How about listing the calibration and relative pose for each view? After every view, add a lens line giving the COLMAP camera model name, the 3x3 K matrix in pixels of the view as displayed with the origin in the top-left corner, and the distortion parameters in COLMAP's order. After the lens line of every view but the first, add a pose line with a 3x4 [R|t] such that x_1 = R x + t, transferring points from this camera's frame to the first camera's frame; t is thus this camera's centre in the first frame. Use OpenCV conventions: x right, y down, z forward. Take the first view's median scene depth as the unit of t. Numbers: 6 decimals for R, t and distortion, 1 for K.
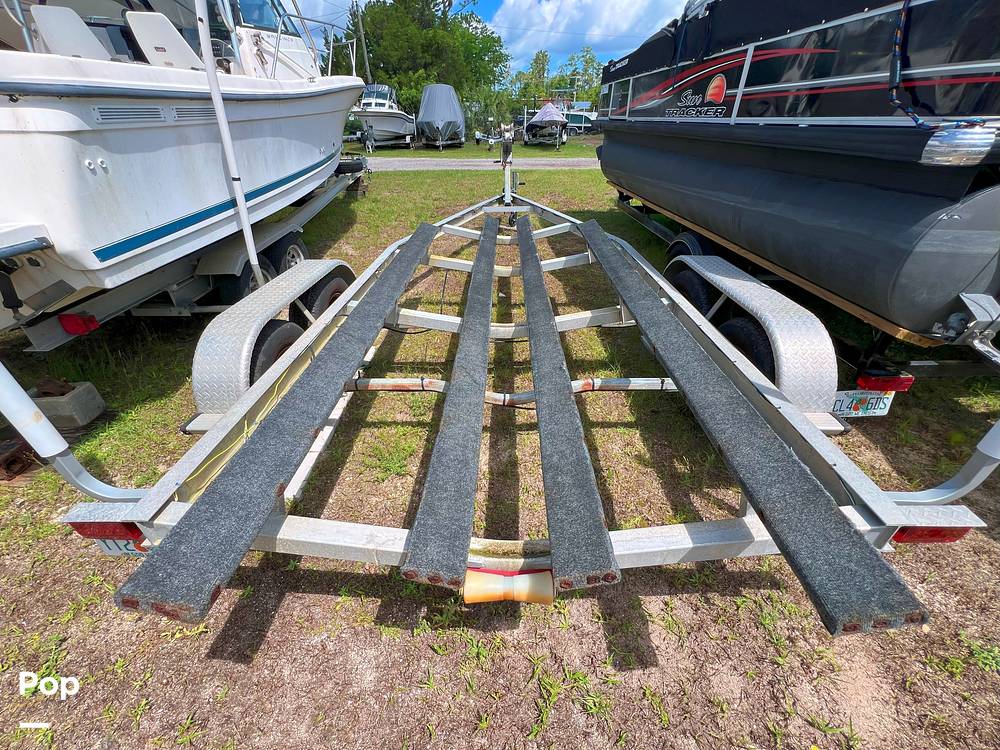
lens RADIAL K [[399.0, 0, 502.3], [0, 399.0, 375.0], [0, 0, 1]] dist [-0.002151, 0.000433]
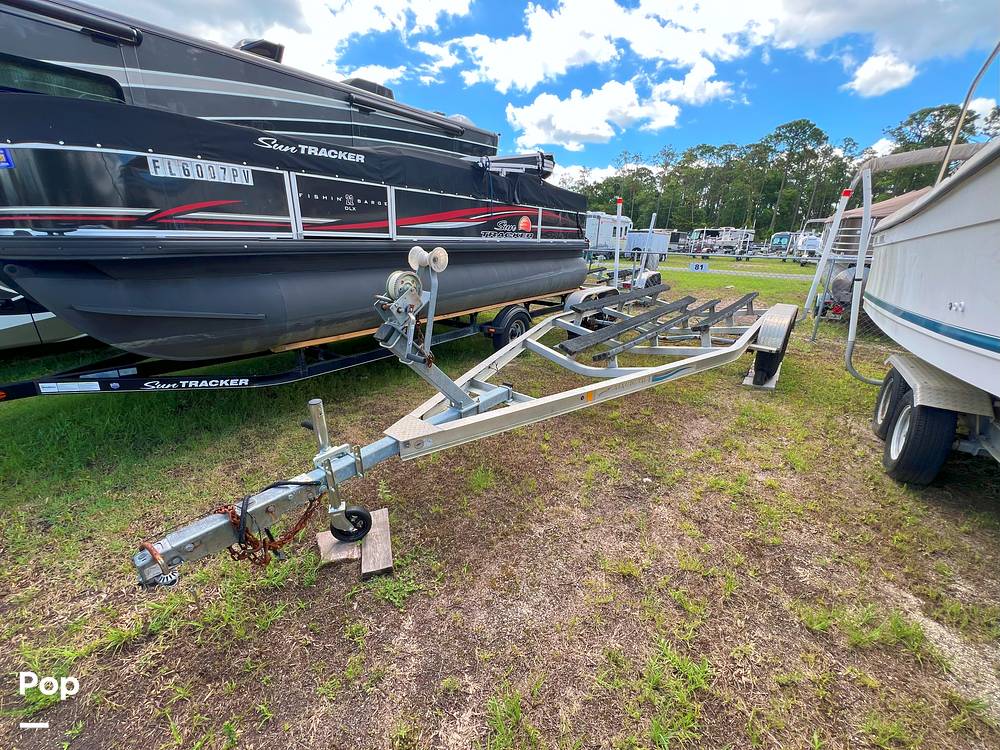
lens RADIAL K [[399.0, 0, 497.5], [0, 399.0, 375.2], [0, 0, 1]] dist [-0.002151, 0.000433]
pose [[-0.788837, -0.218921, 0.574291, -0.514657], [0.313226, 0.660754, 0.682124, -1.563475], [-0.528796, 0.717968, -0.452656, 2.412457]]
